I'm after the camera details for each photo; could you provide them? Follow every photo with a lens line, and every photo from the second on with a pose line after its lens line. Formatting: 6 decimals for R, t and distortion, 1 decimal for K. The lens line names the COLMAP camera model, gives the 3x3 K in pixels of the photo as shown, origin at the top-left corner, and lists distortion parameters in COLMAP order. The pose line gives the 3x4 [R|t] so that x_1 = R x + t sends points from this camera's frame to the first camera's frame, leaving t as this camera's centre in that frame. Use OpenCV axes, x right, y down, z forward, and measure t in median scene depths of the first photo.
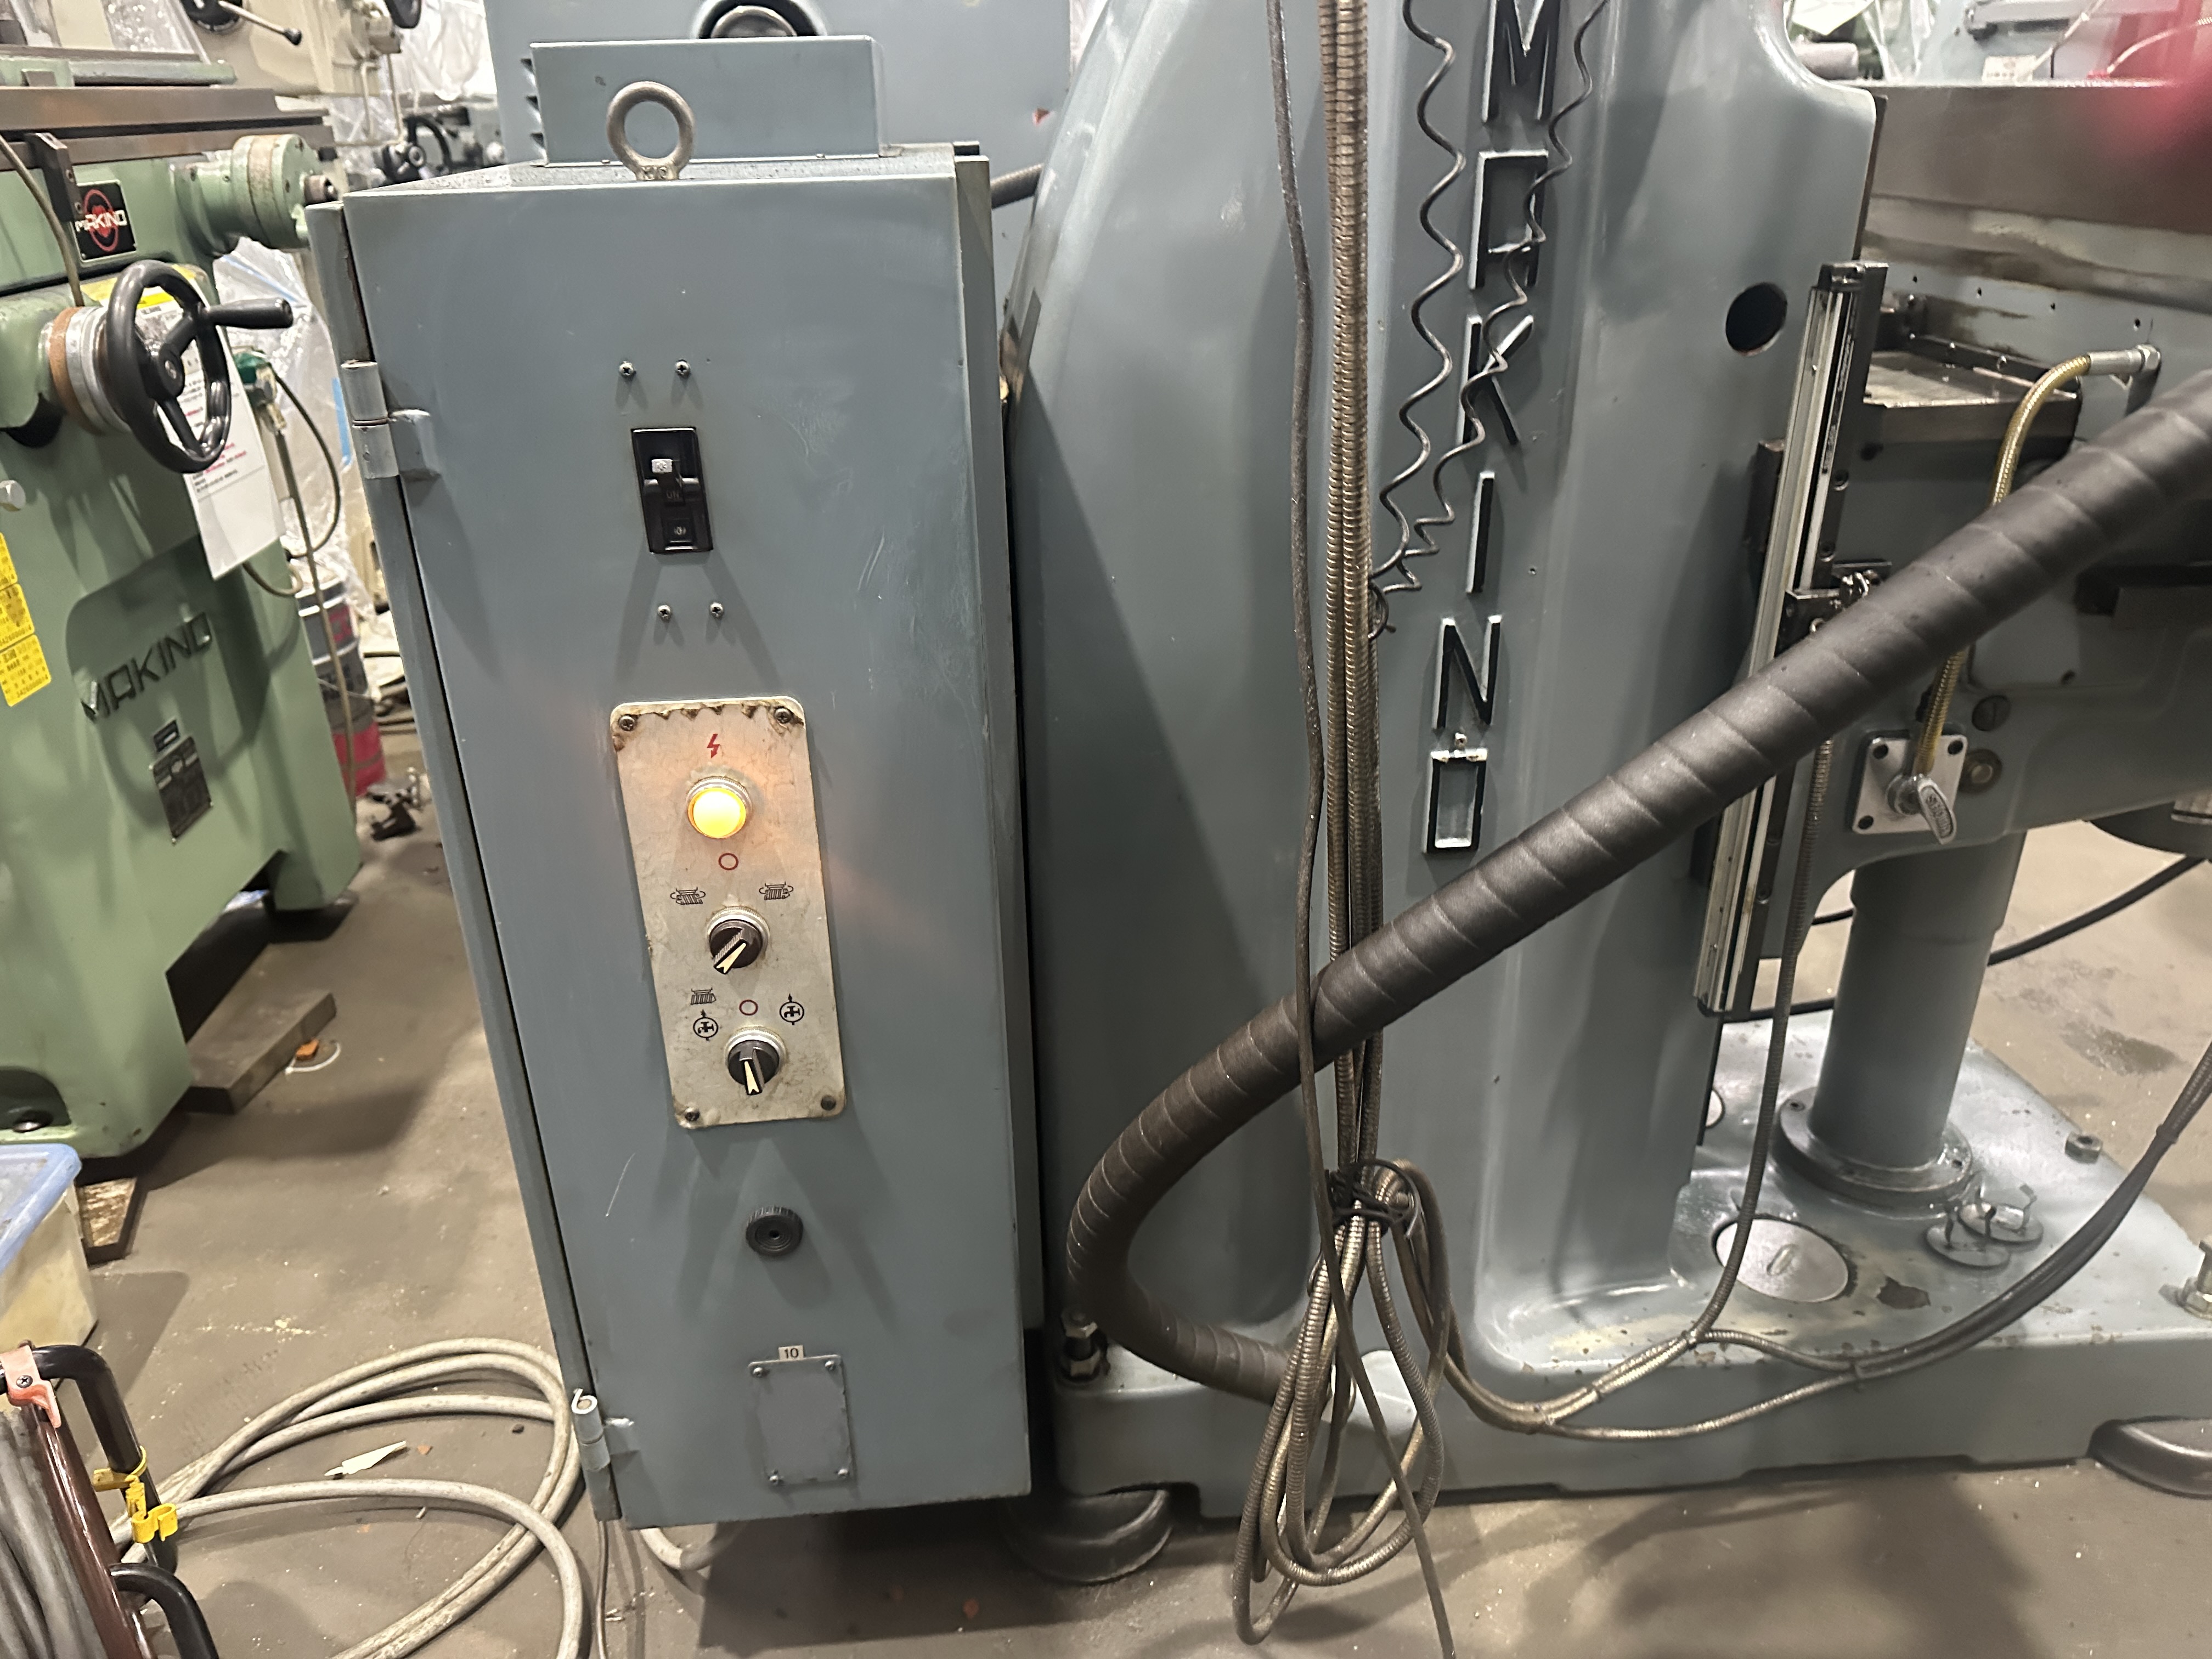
lens RADIAL K [[1582.0, 0, 1106.0], [0, 1582.0, 829.5], [0, 0, 1]] dist [-0.002027, -0.005958]
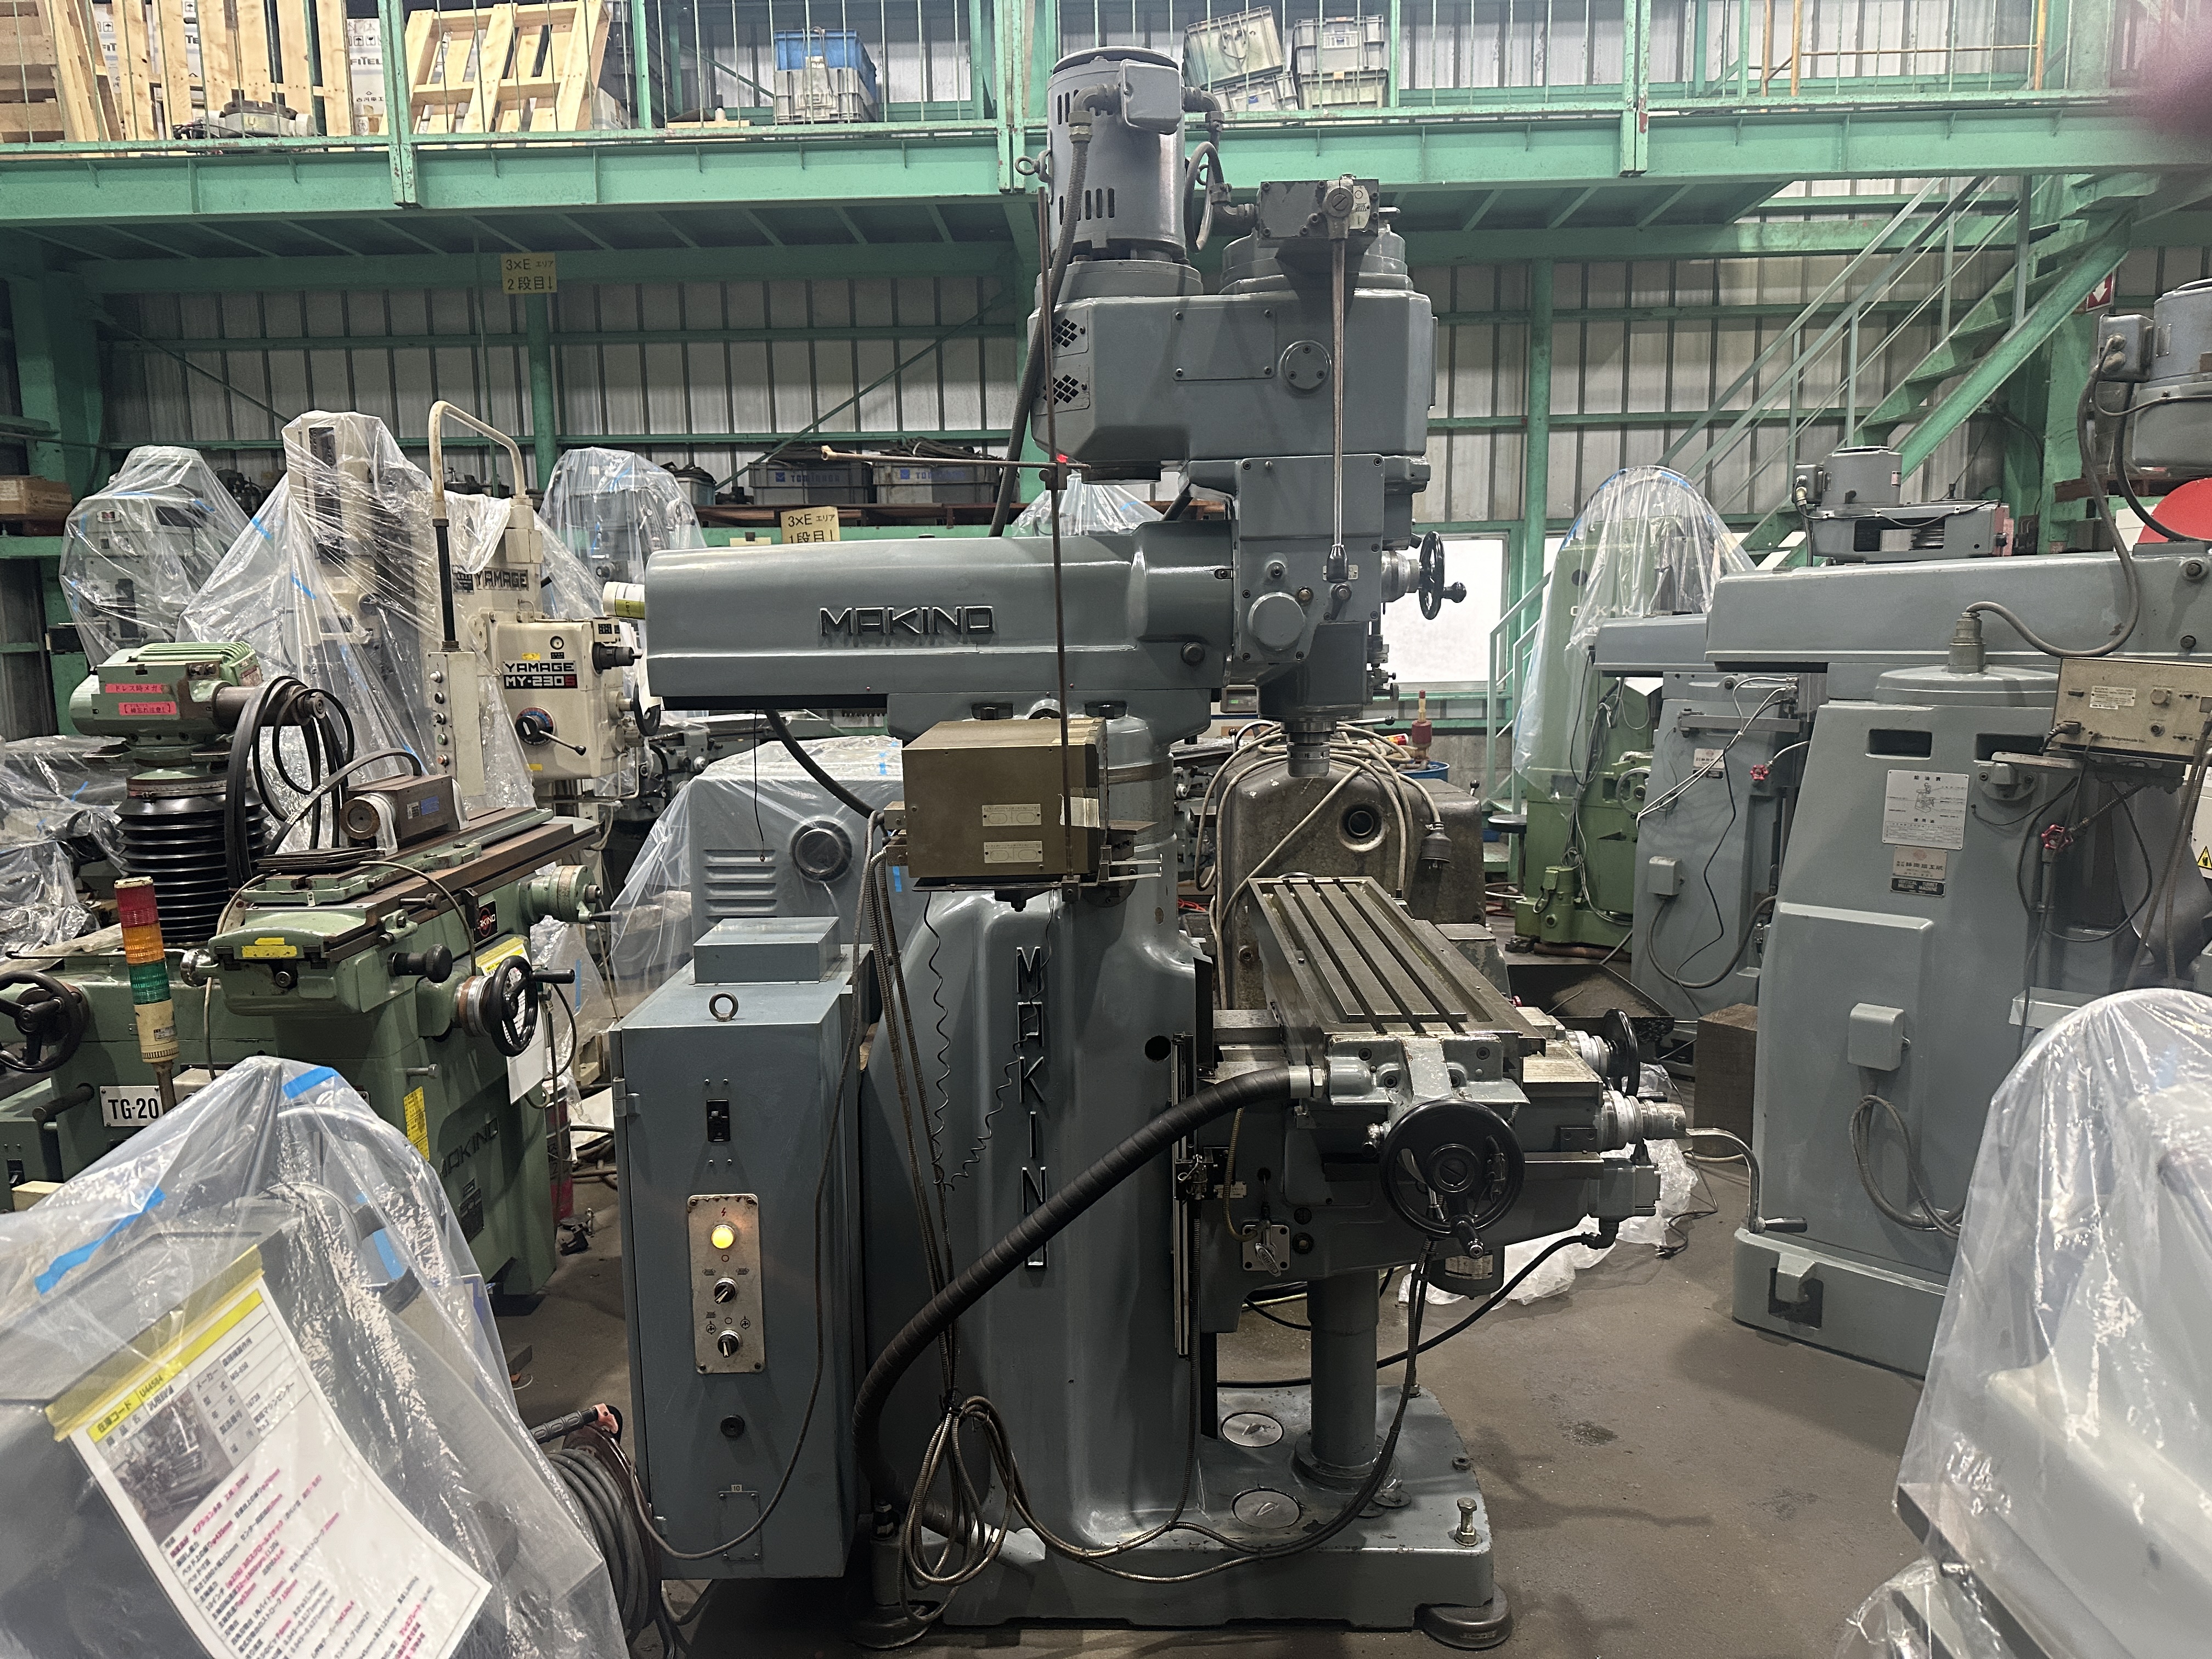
lens RADIAL K [[1534.5, 0, 1106.0], [0, 1534.5, 829.5], [0, 0, 1]] dist [0.104562, -0.204314]
pose [[0.995589, 0.017725, -0.092132, 0.409746], [-0.043019, 0.958924, -0.280383, 0.021368], [0.083378, 0.283110, 0.955456, -1.070927]]
